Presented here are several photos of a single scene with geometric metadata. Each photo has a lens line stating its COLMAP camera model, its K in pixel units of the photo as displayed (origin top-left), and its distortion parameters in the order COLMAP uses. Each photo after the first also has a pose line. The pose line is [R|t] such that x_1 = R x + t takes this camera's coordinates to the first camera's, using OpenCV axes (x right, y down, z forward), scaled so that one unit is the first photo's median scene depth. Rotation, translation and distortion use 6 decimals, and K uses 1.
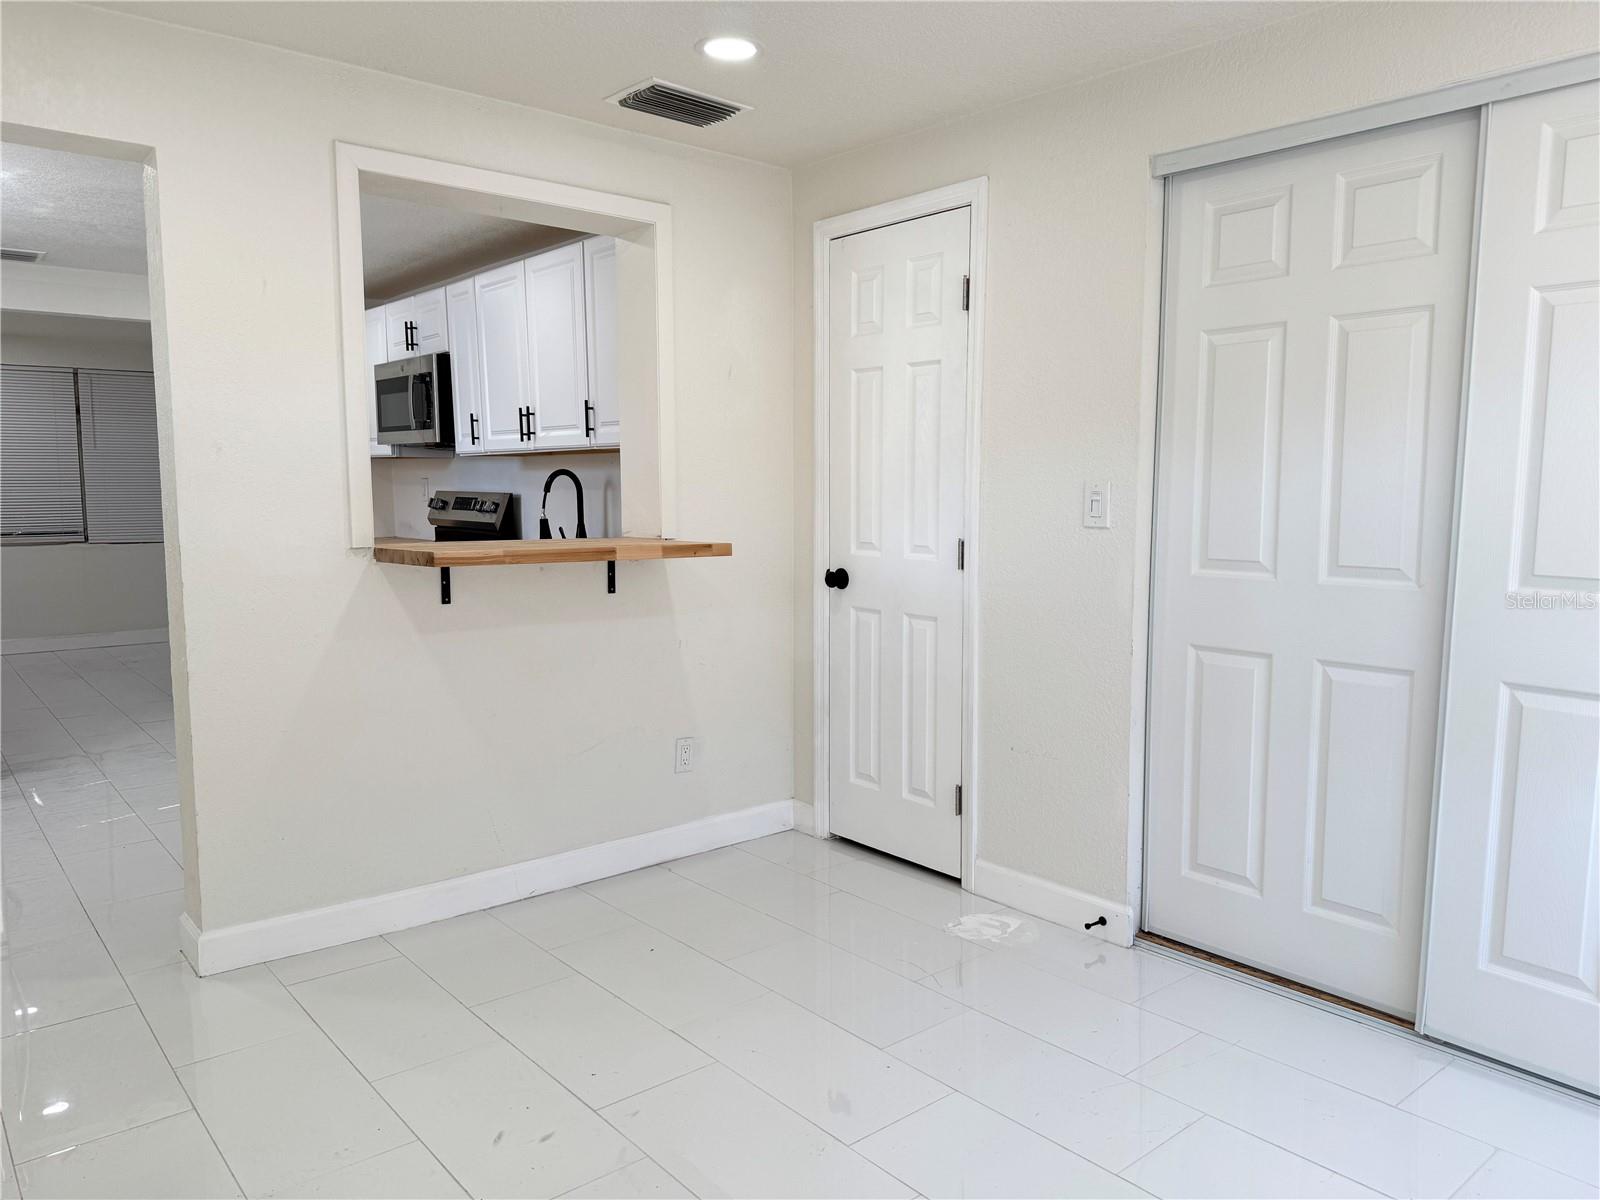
lens RADIAL K [[1132.7, 0, 800.0], [0, 1132.7, 600.0], [0, 0, 1]] dist [0.007482, 0.003166]
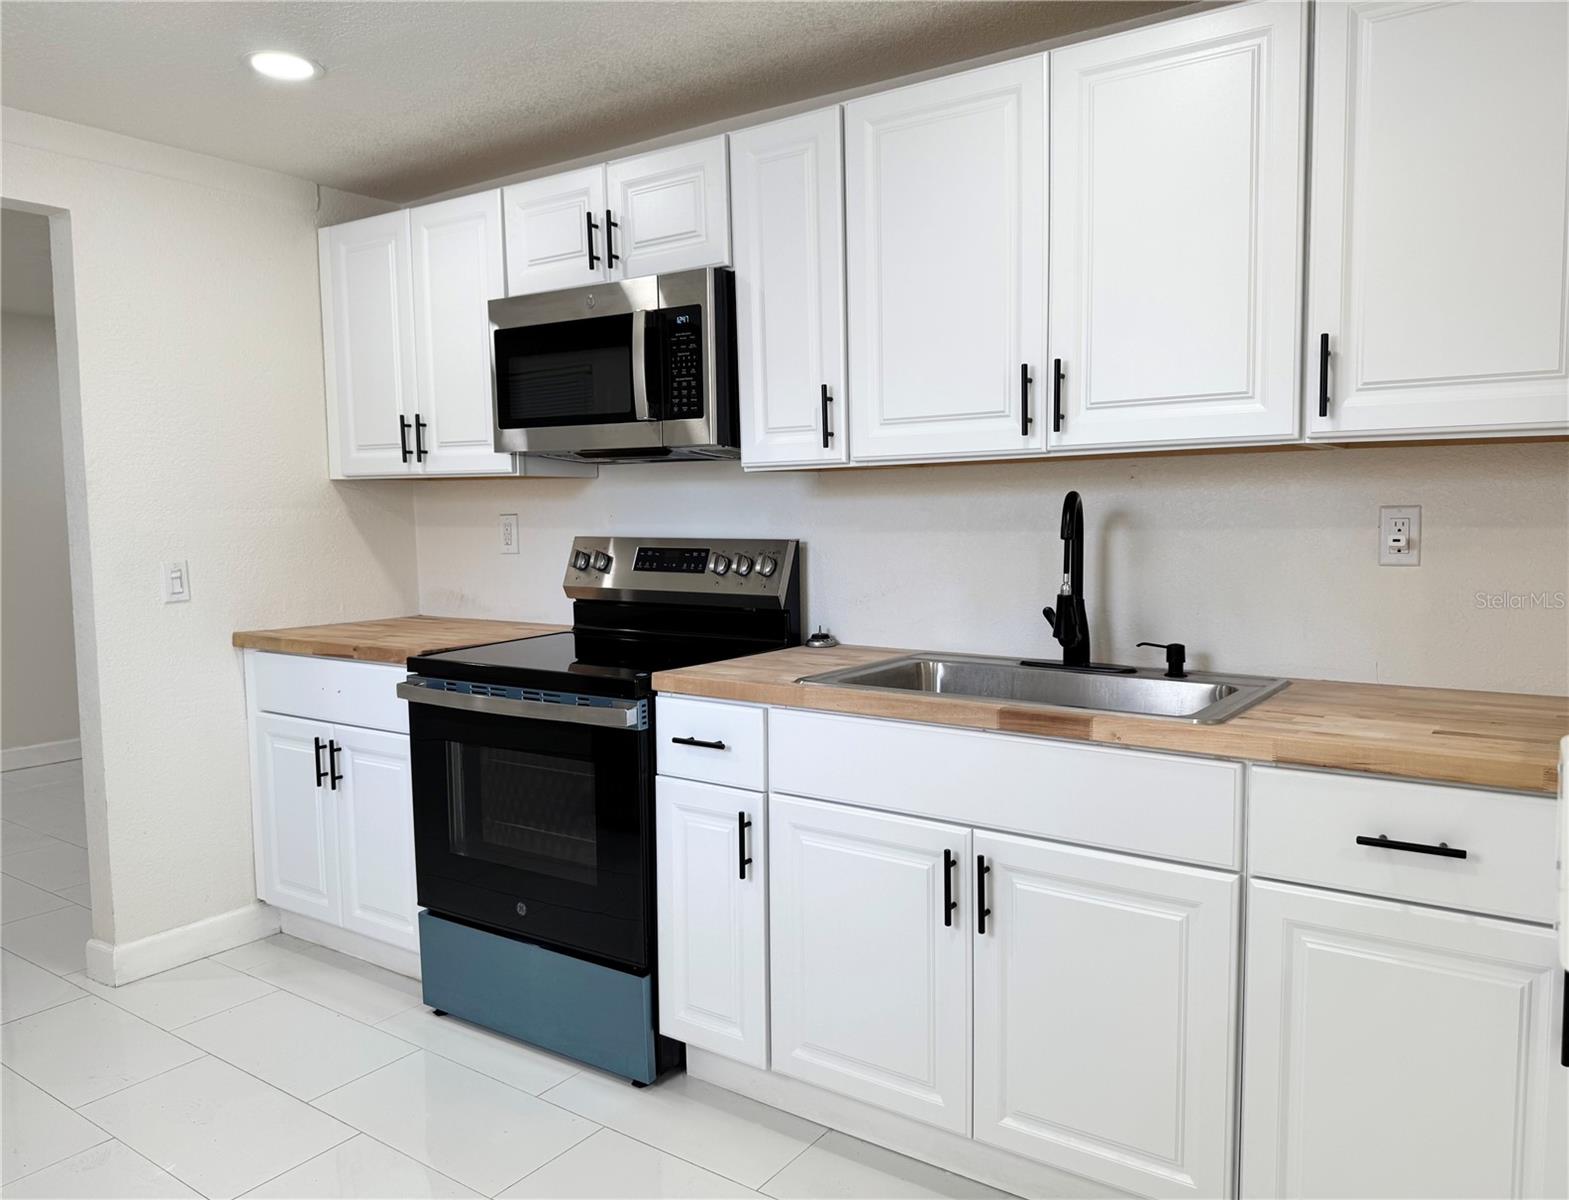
lens RADIAL K [[1092.4, 0, 784.5], [0, 1092.4, 600.0], [0, 0, 1]] dist [0.098069, 0.000642]
pose [[0.959030, -0.029144, 0.281803, -0.403015], [0.036702, 0.999093, -0.021577, -0.053483], [-0.280918, 0.031036, 0.959230, 0.486032]]
